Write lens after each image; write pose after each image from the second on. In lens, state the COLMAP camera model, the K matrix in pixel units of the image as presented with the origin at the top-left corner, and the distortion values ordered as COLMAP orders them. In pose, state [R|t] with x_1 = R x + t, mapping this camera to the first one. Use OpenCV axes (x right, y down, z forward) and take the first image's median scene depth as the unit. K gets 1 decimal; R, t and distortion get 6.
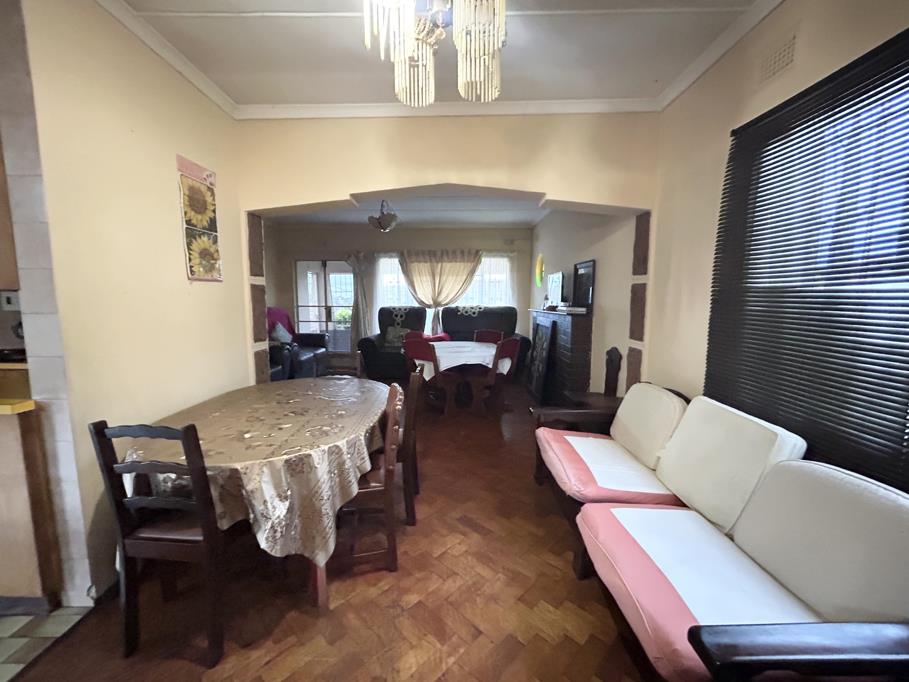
lens RADIAL K [[363.2, 0, 453.6], [0, 363.2, 340.5], [0, 0, 1]] dist [0.002041, 0.000223]
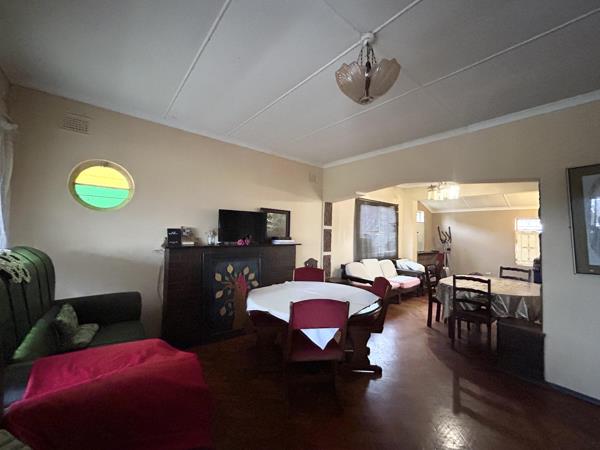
lens RADIAL K [[239.7, 0, 300.1], [0, 239.7, 222.9], [0, 0, 1]] dist [0.002041, 0.000223]
pose [[-0.629660, 0.013374, 0.776755, -0.277596], [0.061193, 0.997599, 0.032429, -0.113133], [-0.774457, 0.067951, -0.628967, 0.940074]]
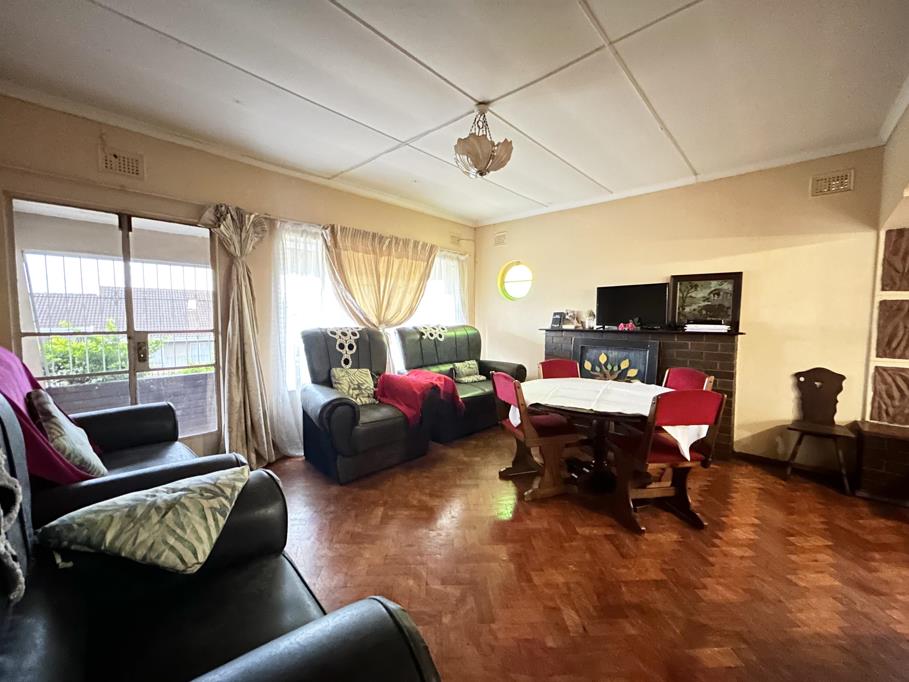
lens RADIAL K [[363.2, 0, 453.2], [0, 363.2, 337.6], [0, 0, 1]] dist [0.002041, 0.000223]
pose [[0.685620, -0.039887, 0.726866, -0.421432], [0.080105, 0.996568, -0.020873, -0.056221], [-0.723539, 0.072537, 0.686462, 0.518298]]
